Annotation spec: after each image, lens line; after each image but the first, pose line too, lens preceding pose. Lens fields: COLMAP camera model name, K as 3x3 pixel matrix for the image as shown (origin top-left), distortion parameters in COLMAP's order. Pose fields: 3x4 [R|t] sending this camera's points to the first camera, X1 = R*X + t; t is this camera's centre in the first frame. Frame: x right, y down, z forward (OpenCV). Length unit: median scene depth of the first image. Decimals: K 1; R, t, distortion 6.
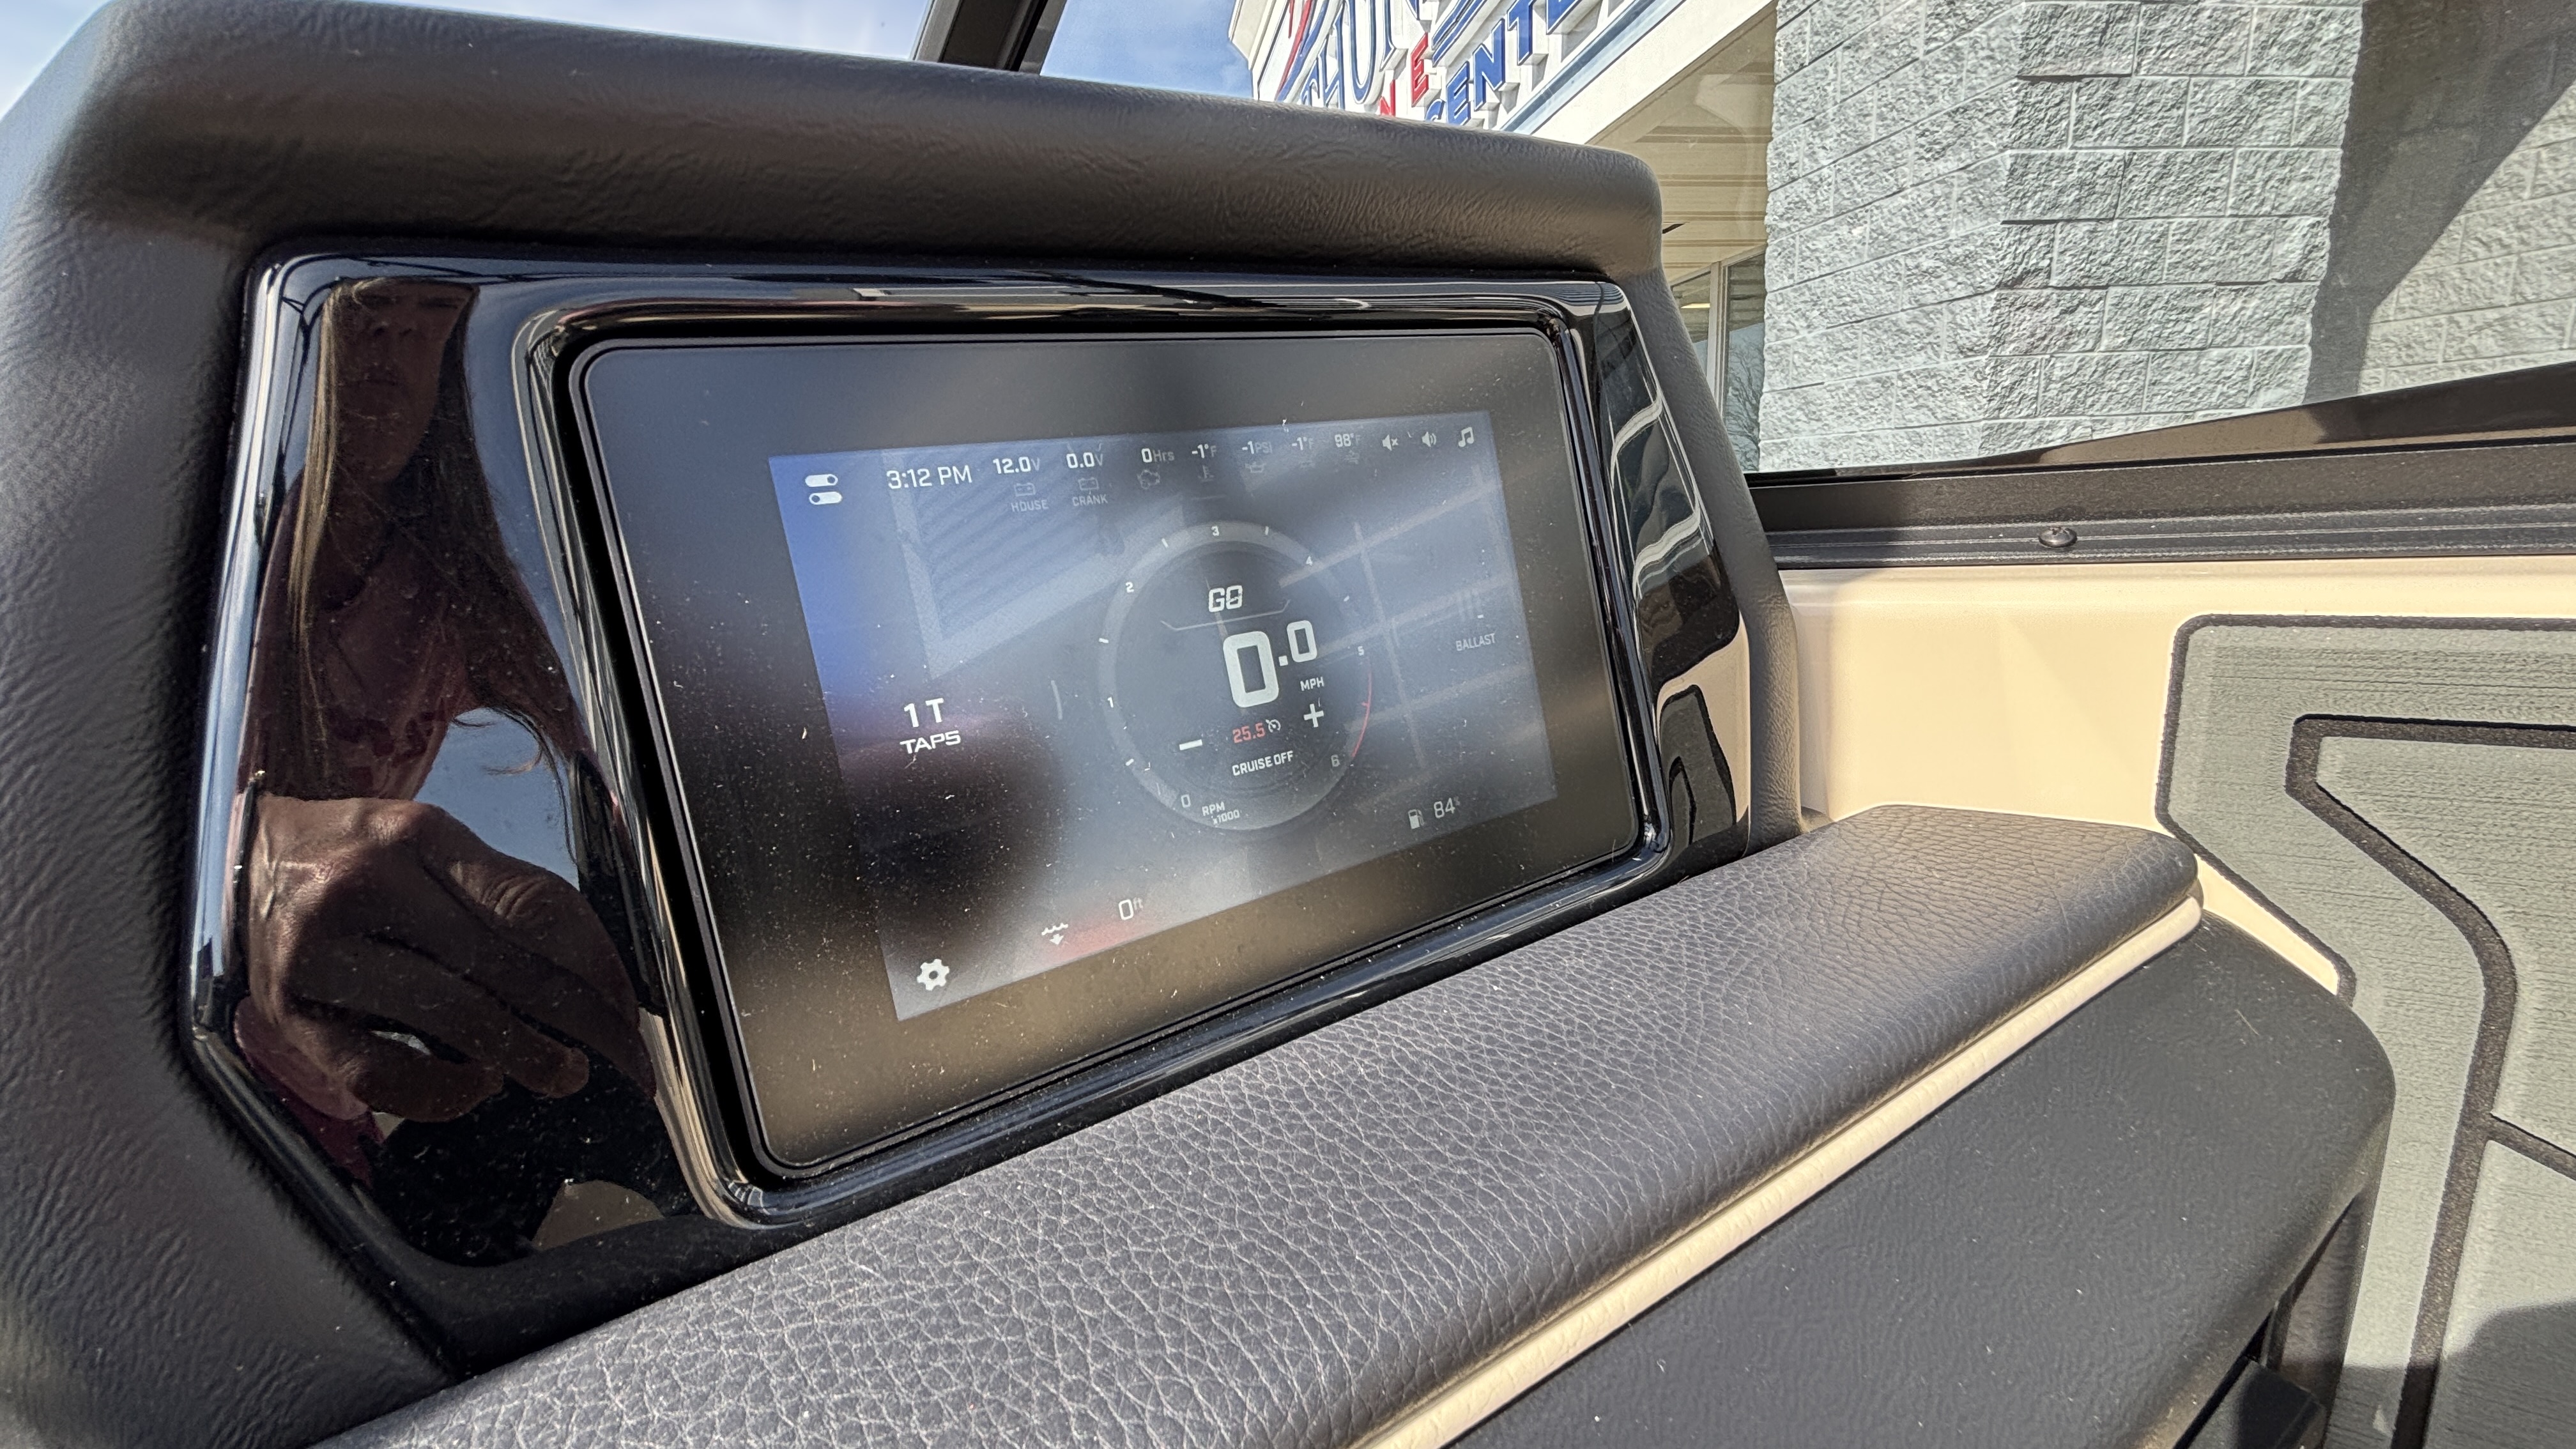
lens RADIAL K [[1034.5, 0, 1288.8], [0, 1034.5, 727.8], [0, 0, 1]] dist [0.003853, 0.000318]
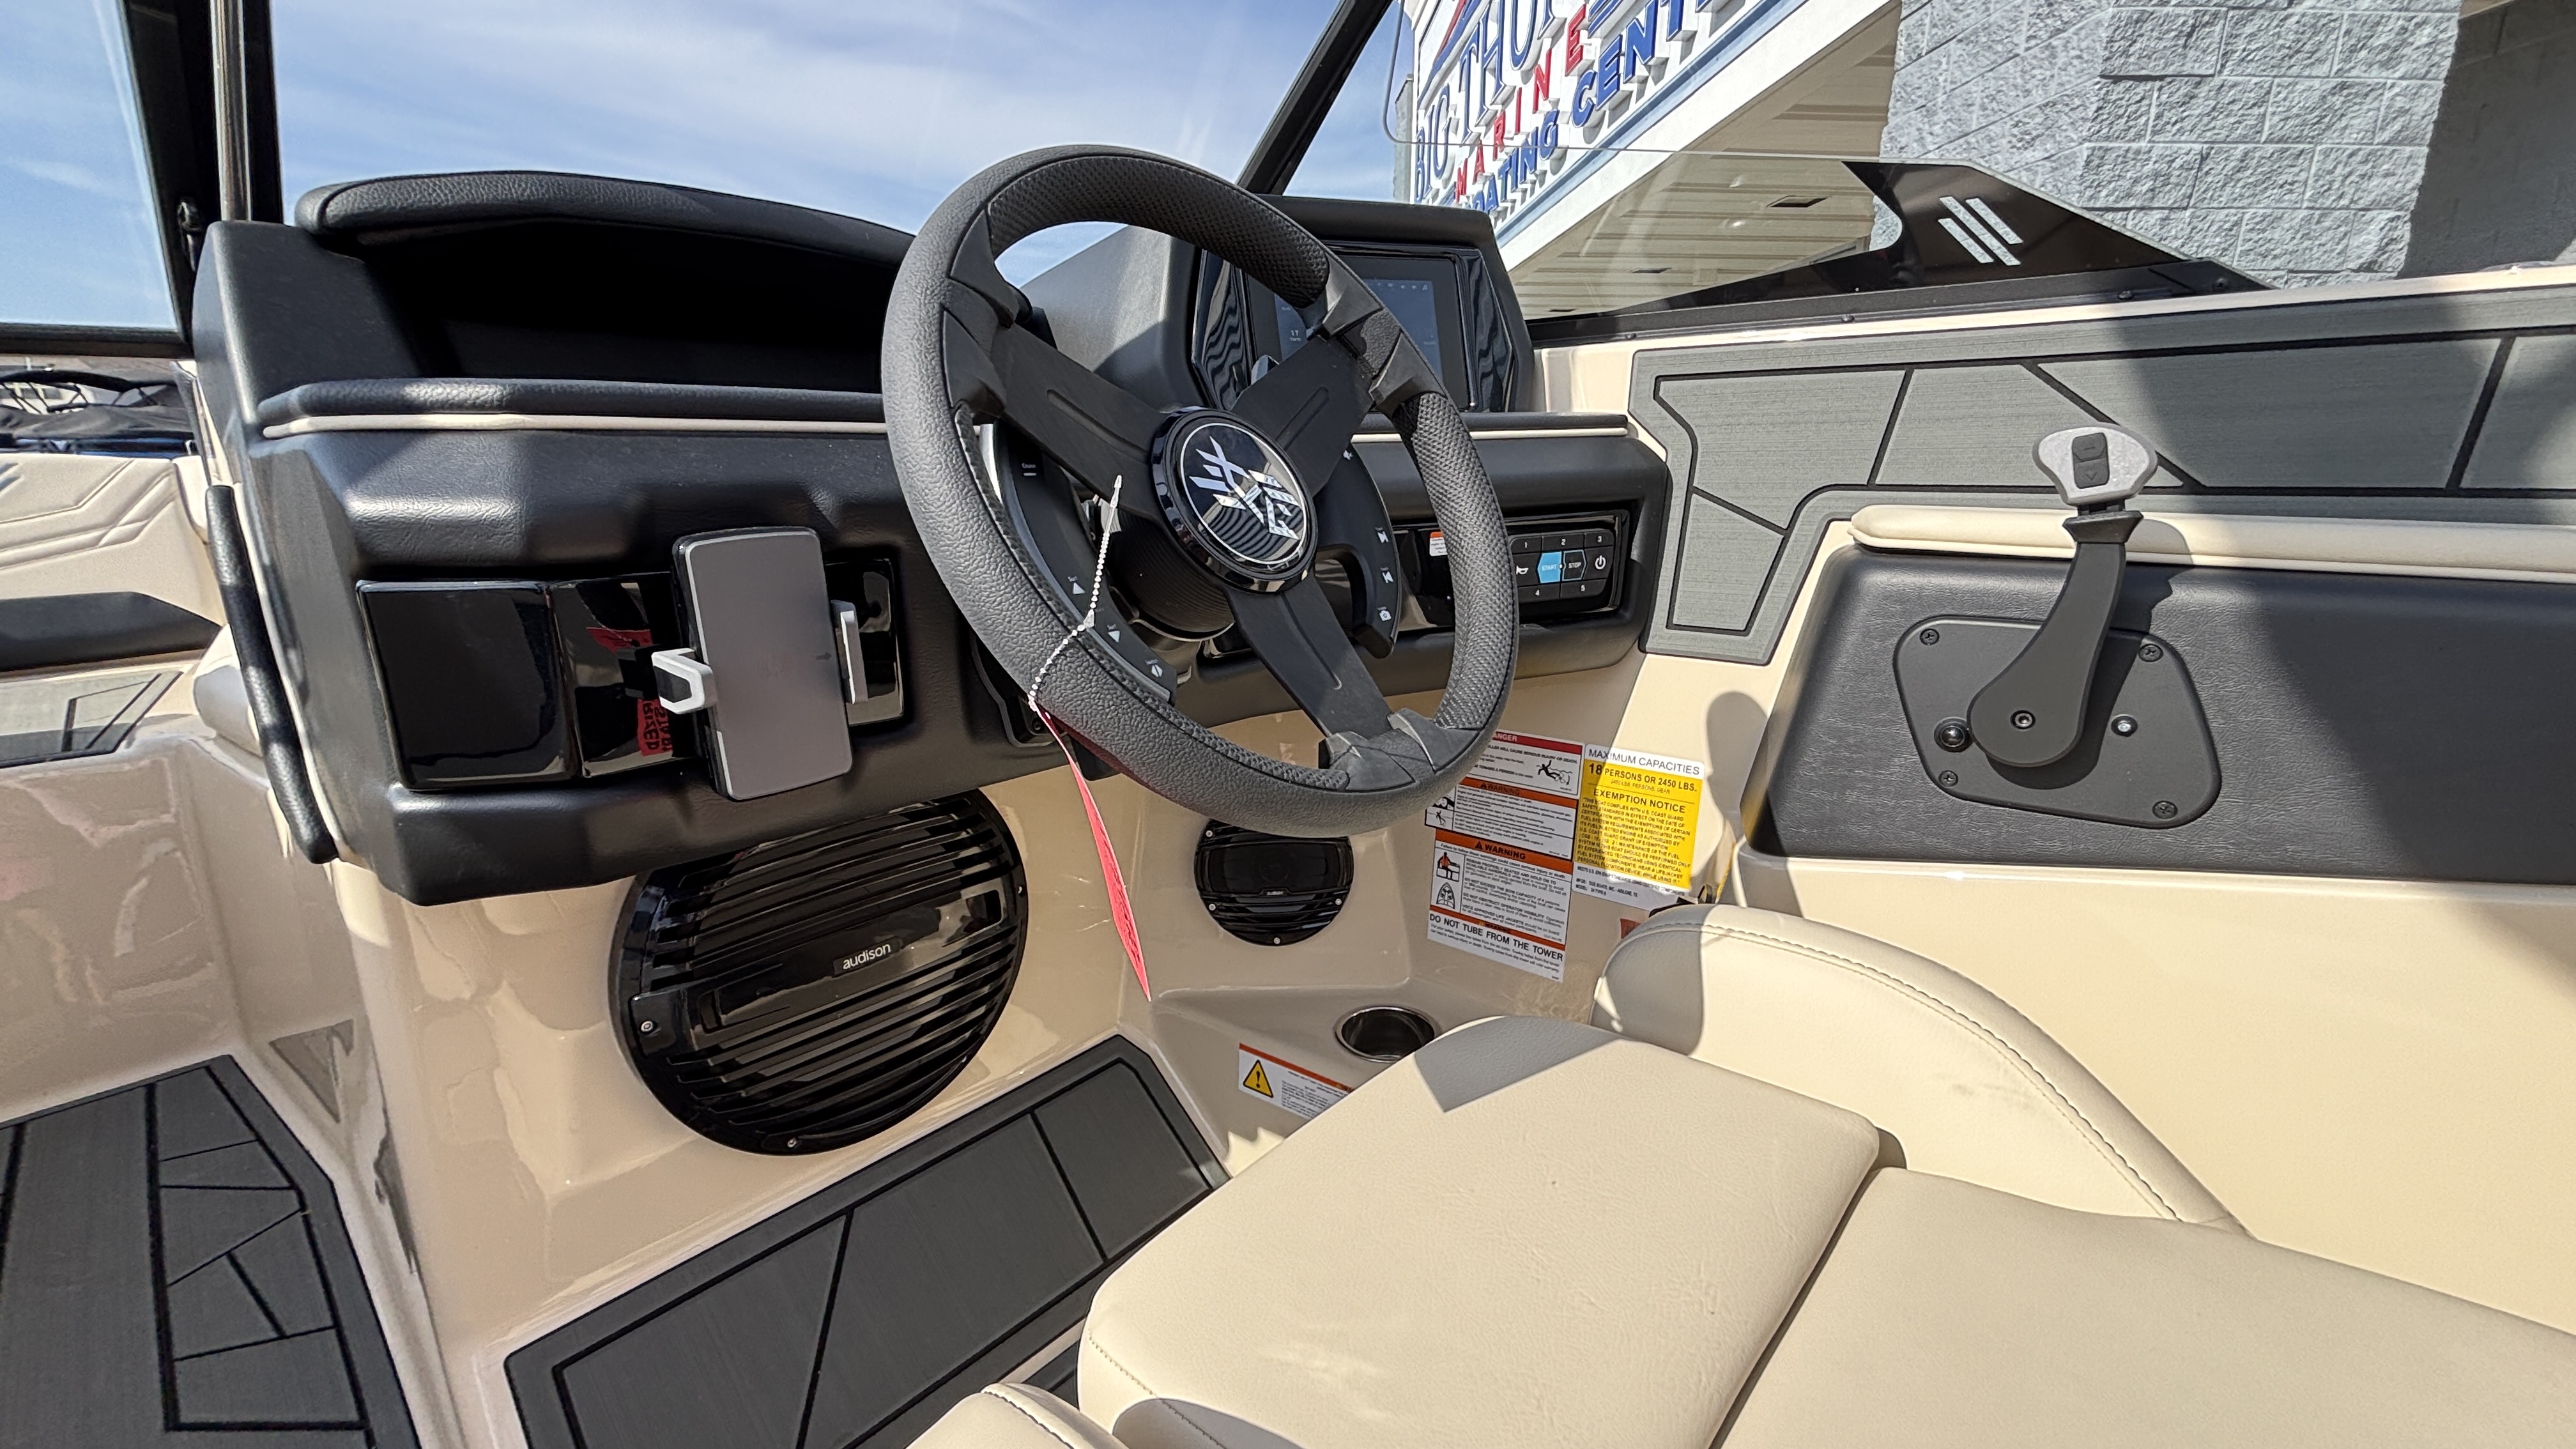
lens RADIAL K [[1012.6, 0, 1280.6], [0, 1012.6, 740.8], [0, 0, 1]] dist [0.008796, -0.005200]
pose [[0.990508, 0.079403, -0.112204, 0.009545], [-0.073769, 0.995839, 0.053503, 0.082240], [0.115985, -0.044718, 0.992244, -0.197856]]
